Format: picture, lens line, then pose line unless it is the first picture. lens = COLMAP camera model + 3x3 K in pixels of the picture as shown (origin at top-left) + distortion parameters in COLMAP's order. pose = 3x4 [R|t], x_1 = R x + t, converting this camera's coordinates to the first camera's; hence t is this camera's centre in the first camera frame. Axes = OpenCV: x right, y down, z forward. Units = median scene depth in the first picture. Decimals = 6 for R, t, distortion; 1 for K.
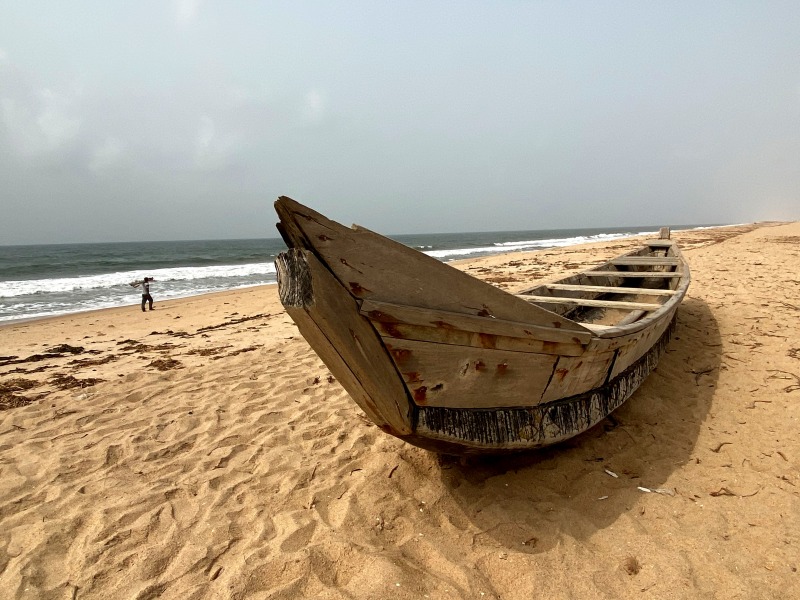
lens RADIAL K [[550.4, 0, 400.0], [0, 550.4, 300.0], [0, 0, 1]] dist [0.051770, -0.077268]
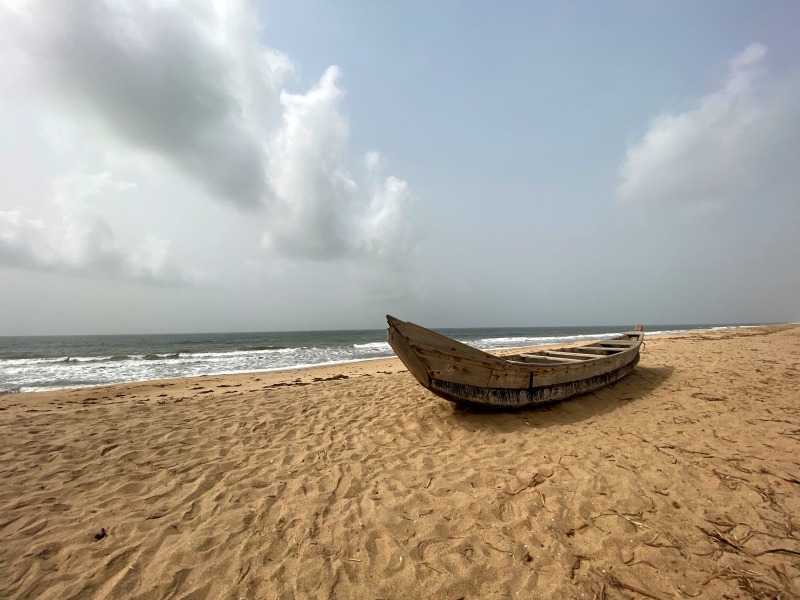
lens RADIAL K [[330.7, 0, 400.0], [0, 330.7, 300.0], [0, 0, 1]] dist [-0.002394, -0.000483]
pose [[0.928122, -0.016795, -0.371897, 0.485545], [-0.056852, 0.980870, -0.186179, 0.097836], [0.367909, 0.193940, 0.909412, -0.751469]]
